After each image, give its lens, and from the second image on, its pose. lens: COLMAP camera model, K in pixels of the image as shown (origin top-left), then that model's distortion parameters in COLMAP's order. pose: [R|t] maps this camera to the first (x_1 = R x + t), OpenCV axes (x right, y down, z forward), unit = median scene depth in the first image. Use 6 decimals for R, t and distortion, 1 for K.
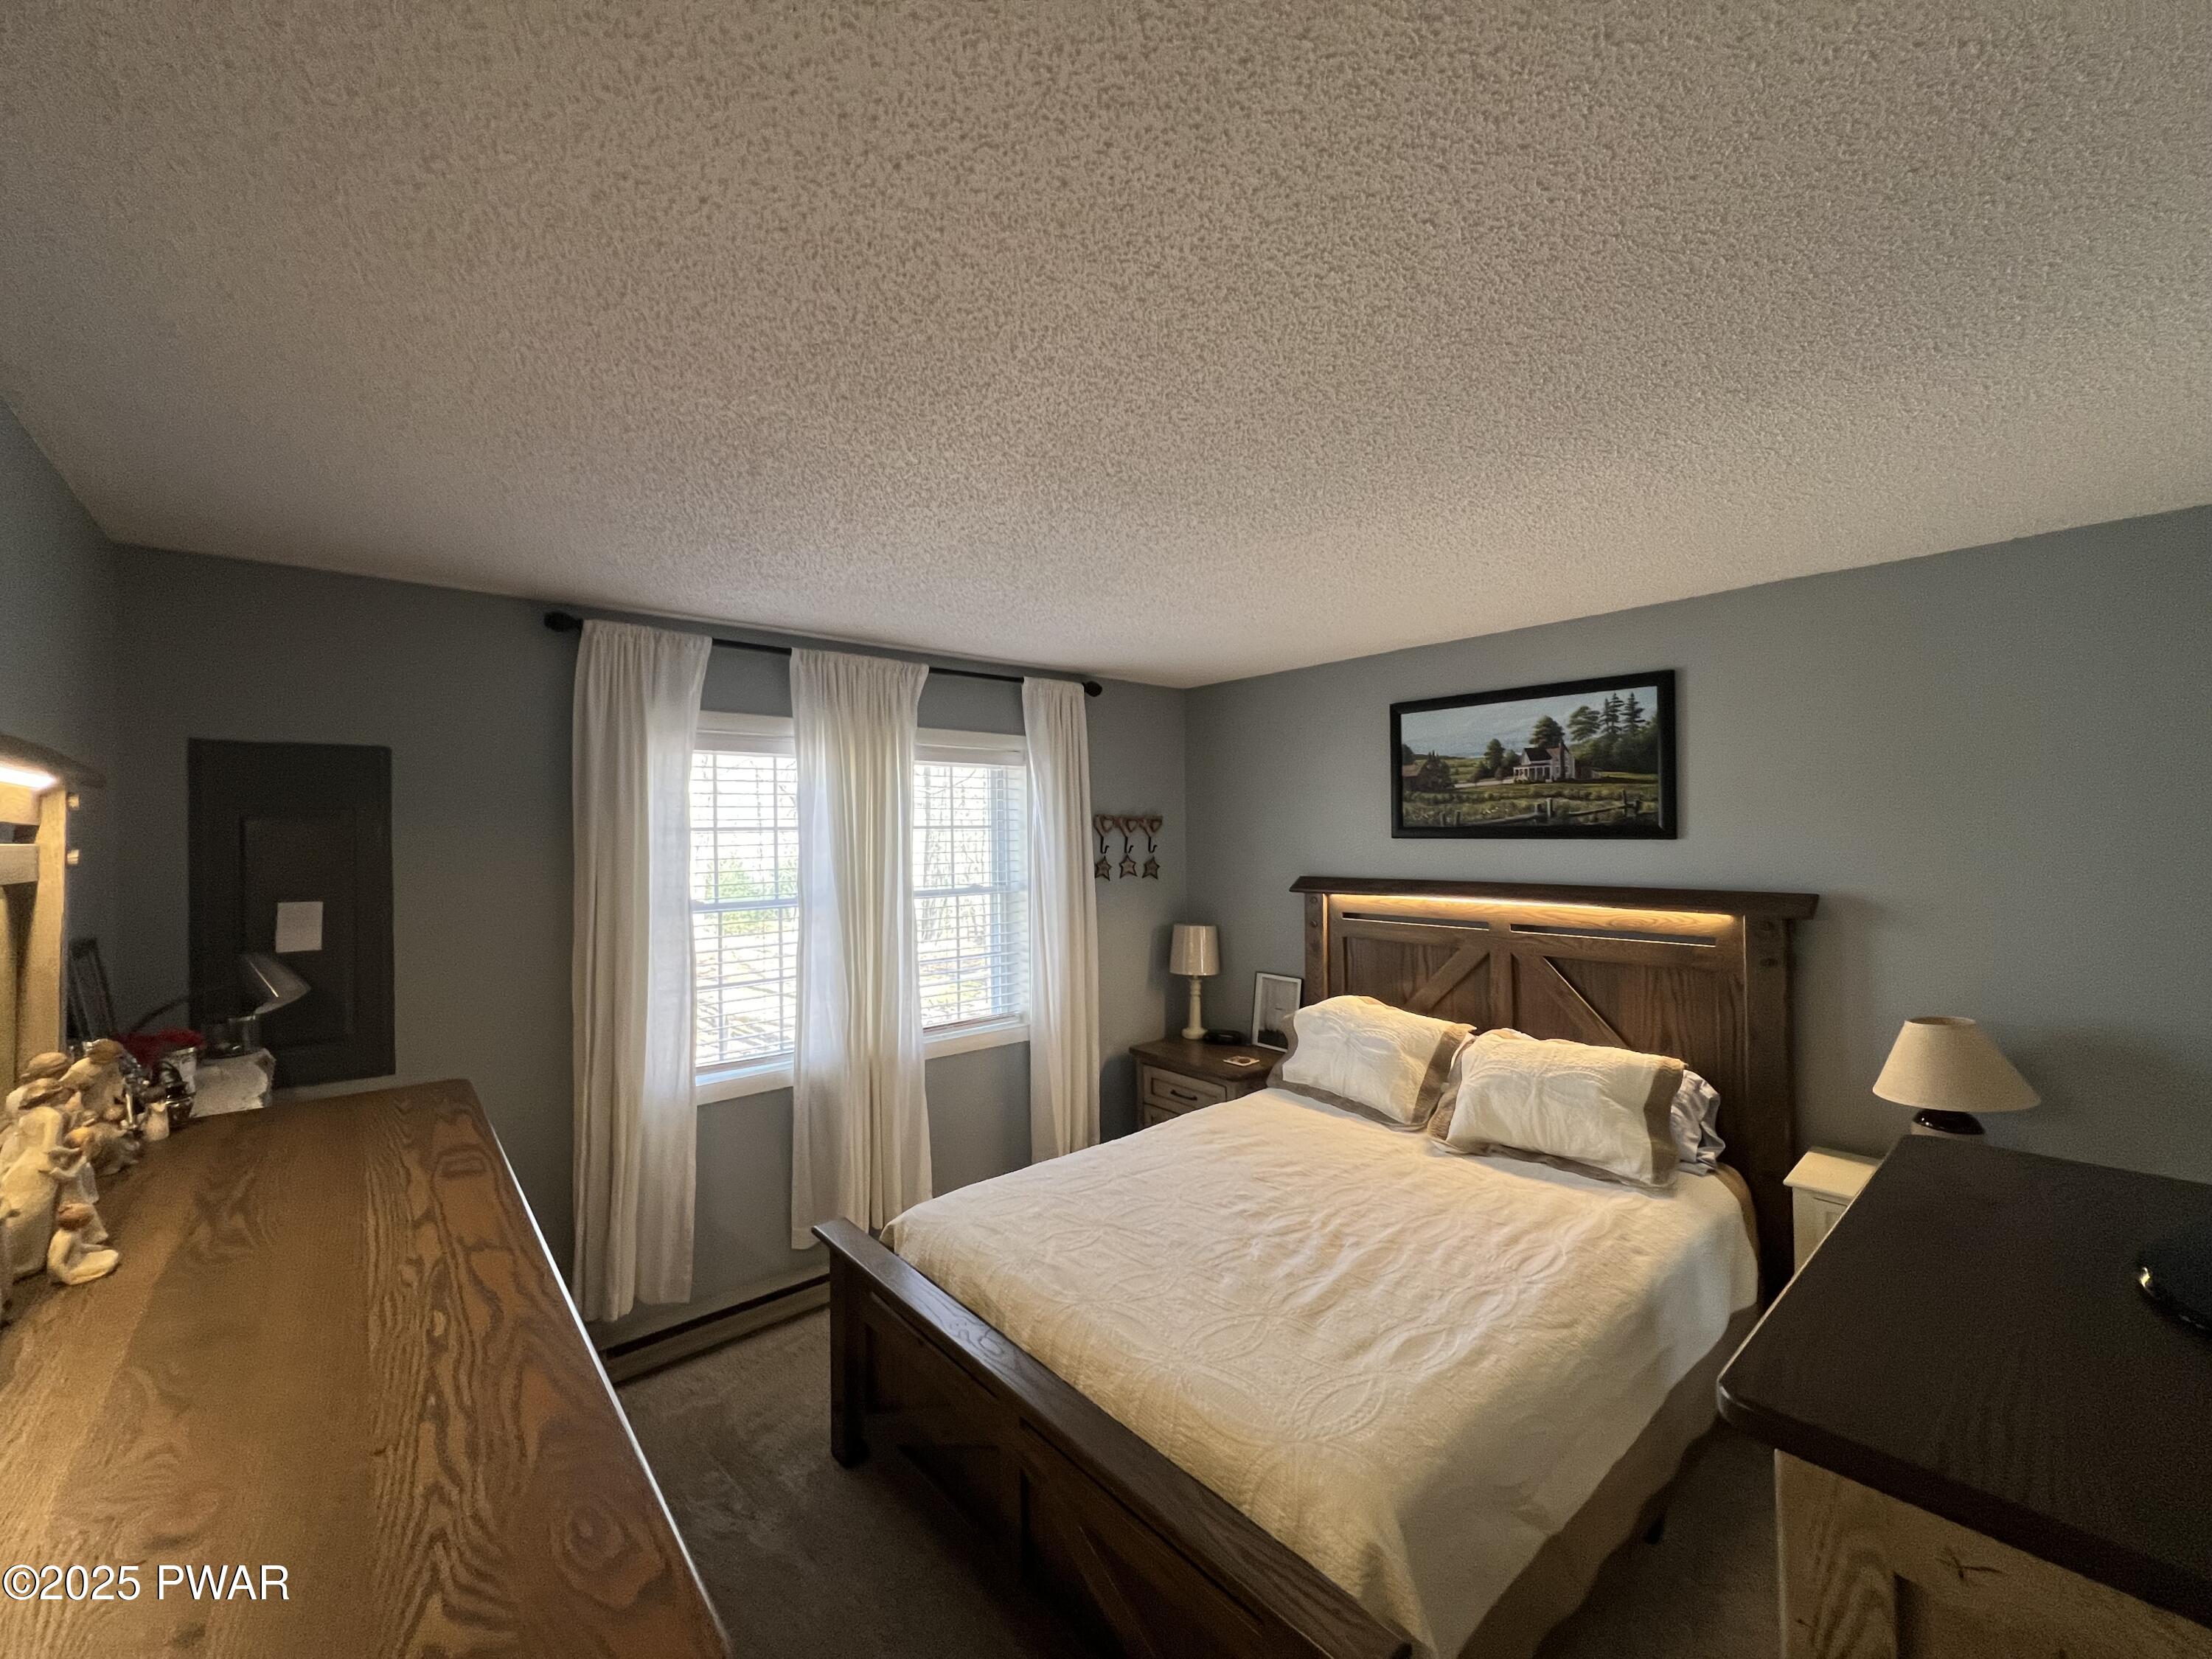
lens RADIAL K [[877.9, 0, 1106.0], [0, 877.9, 829.5], [0, 0, 1]] dist [-0.000953, -0.000027]
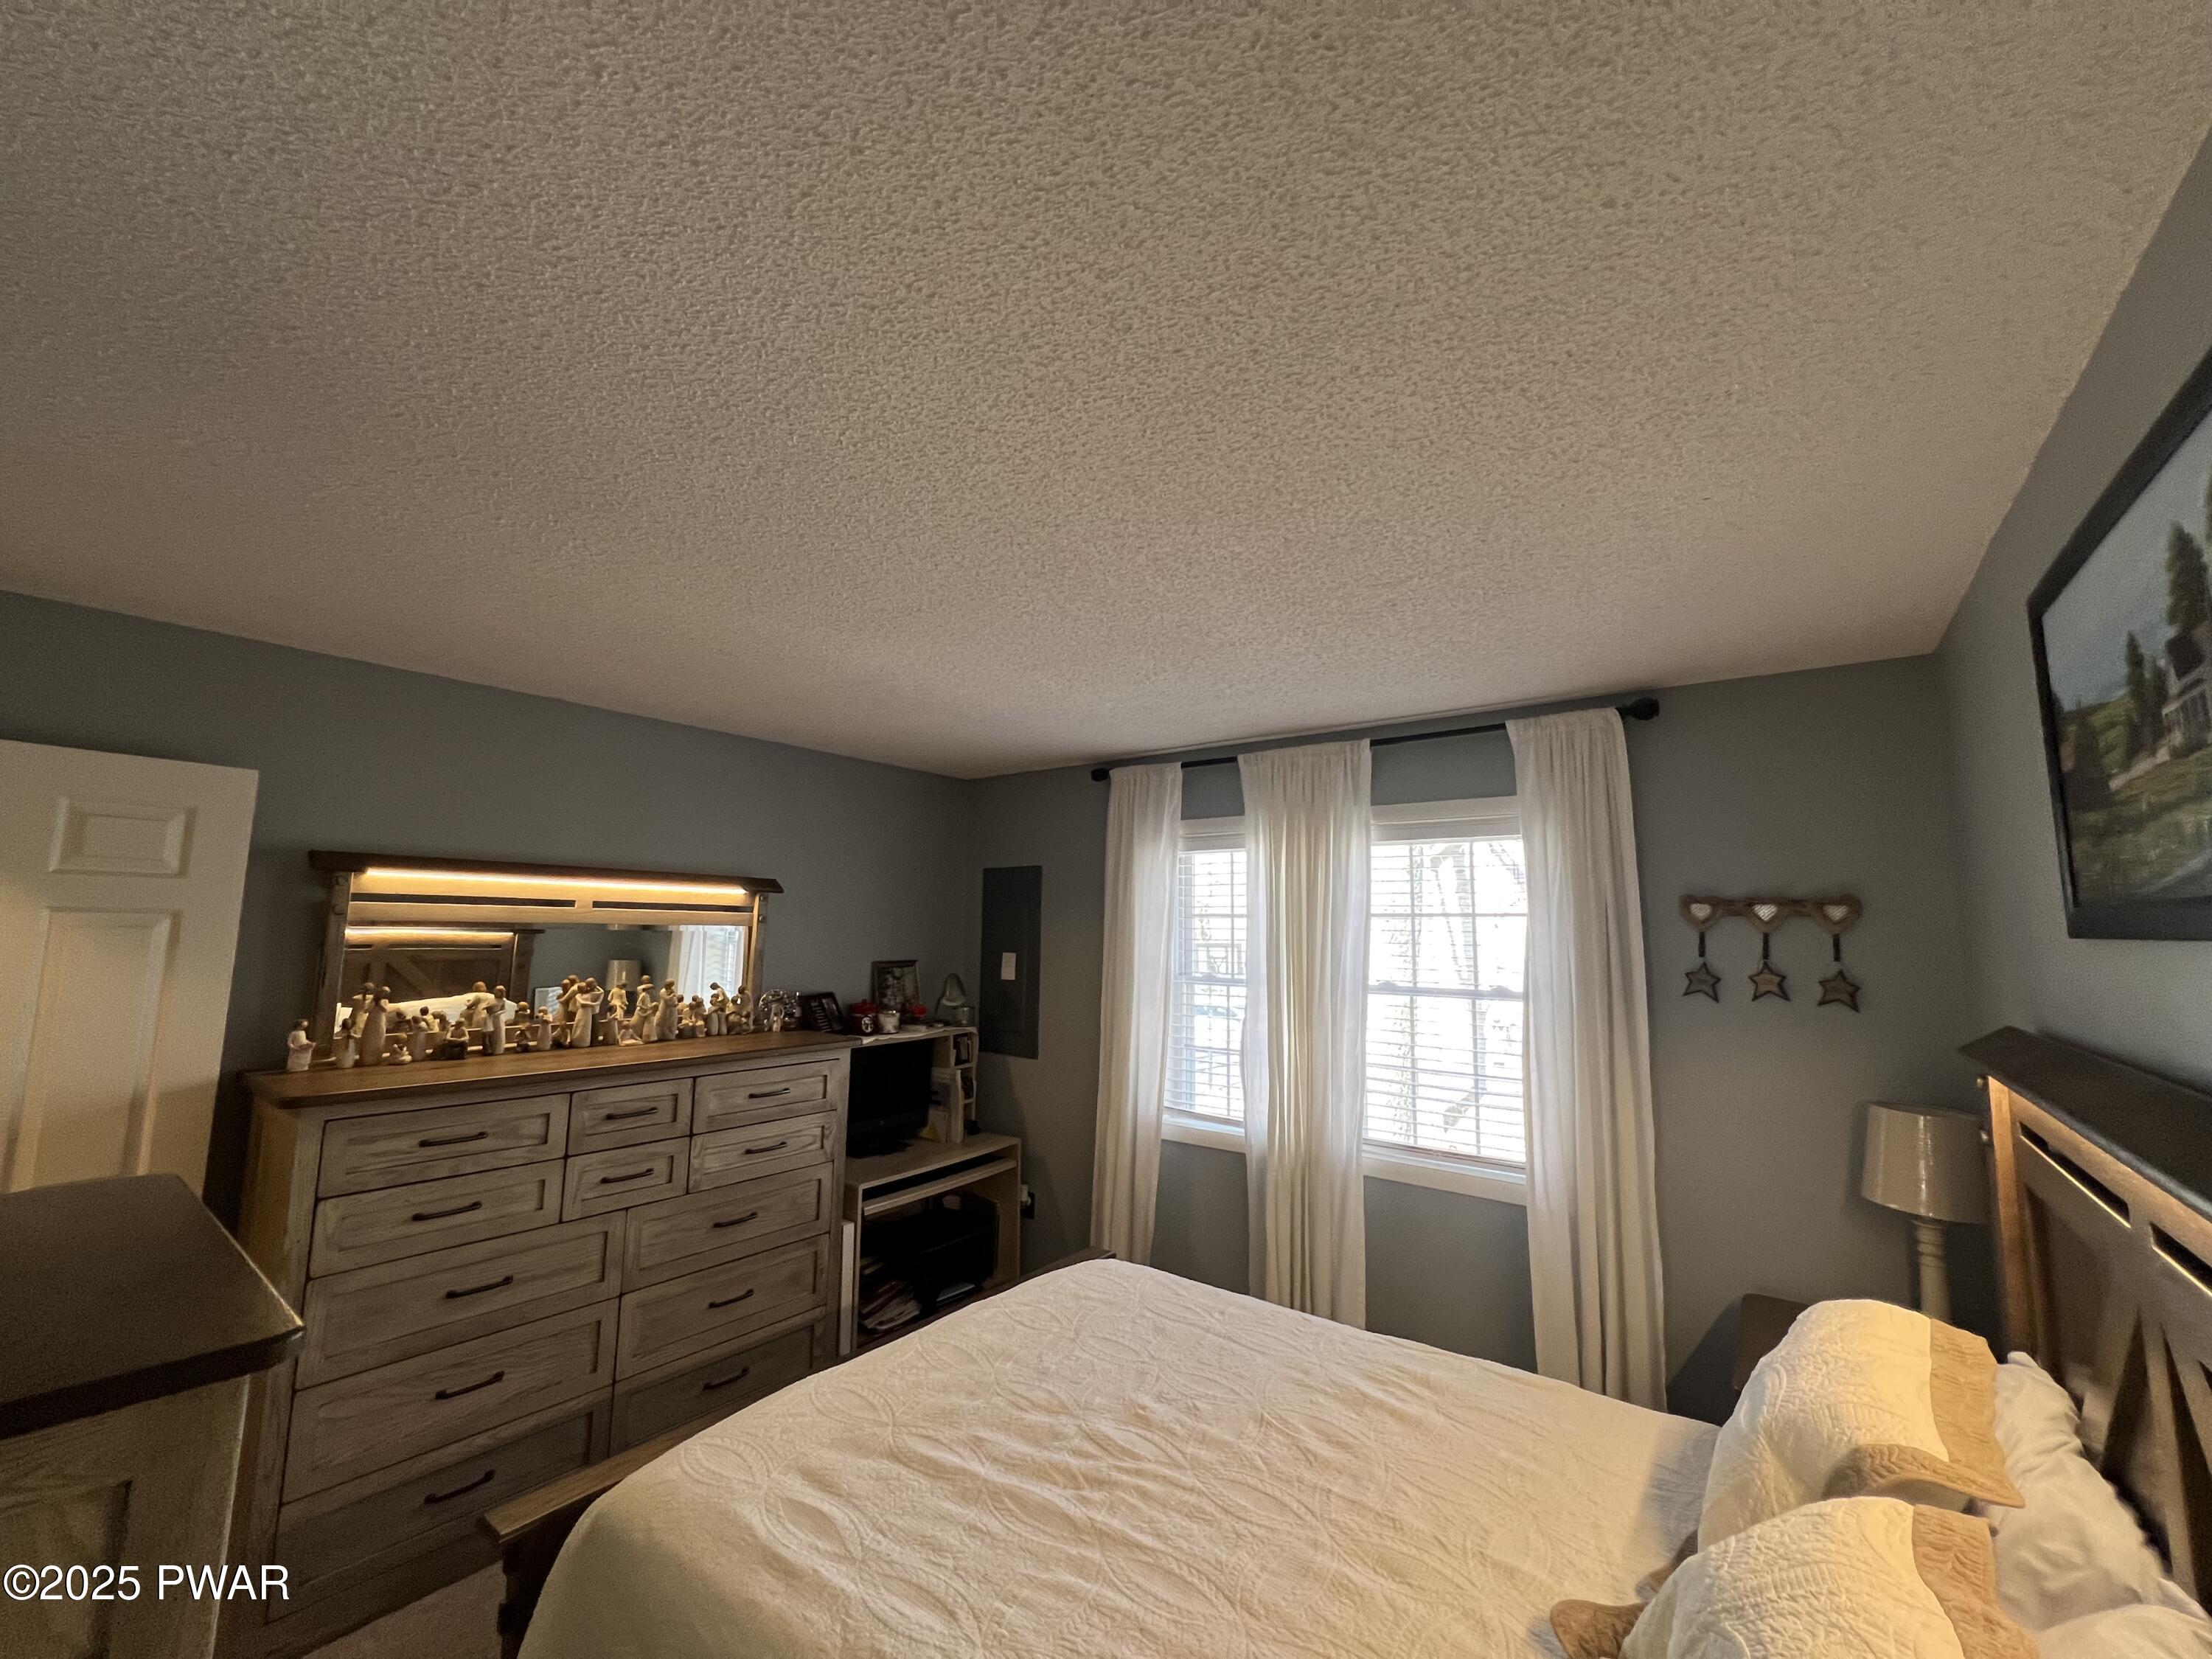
lens RADIAL K [[890.2, 0, 1106.0], [0, 890.2, 829.5], [0, 0, 1]] dist [-0.001961, -0.000024]
pose [[0.209844, -0.097605, -0.972851, 0.763543], [-0.015191, 0.994559, -0.103060, 0.011233], [0.977617, 0.036405, 0.207219, 0.632215]]
